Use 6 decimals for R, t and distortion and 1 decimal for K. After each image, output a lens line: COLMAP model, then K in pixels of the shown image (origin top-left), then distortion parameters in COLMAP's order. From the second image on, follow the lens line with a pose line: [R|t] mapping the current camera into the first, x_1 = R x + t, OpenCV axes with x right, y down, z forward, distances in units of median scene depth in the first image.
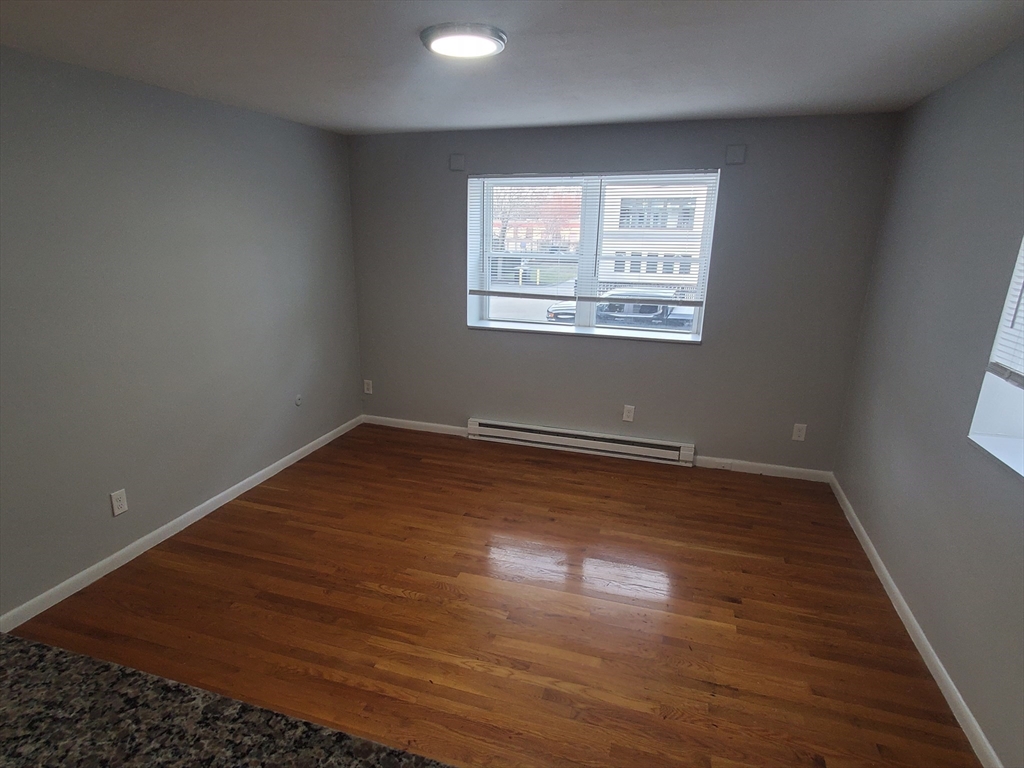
lens RADIAL K [[543.1, 0, 512.4], [0, 543.1, 398.8], [0, 0, 1]] dist [0.000864, 0.001265]
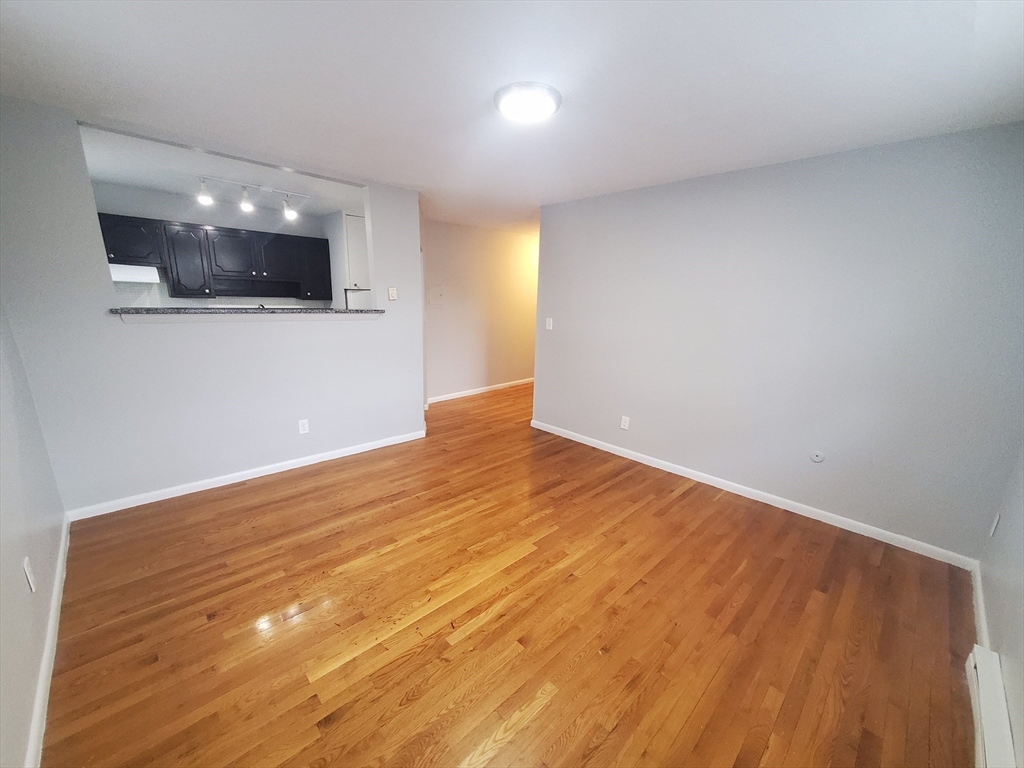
lens RADIAL K [[409.5, 0, 506.7], [0, 409.5, 391.6], [0, 0, 1]] dist [0.000913, 0.000308]
pose [[-0.472184, 0.185990, -0.861655, 0.475345], [-0.291521, 0.889539, 0.351761, -0.203915], [0.831900, 0.417287, -0.365806, 0.840124]]
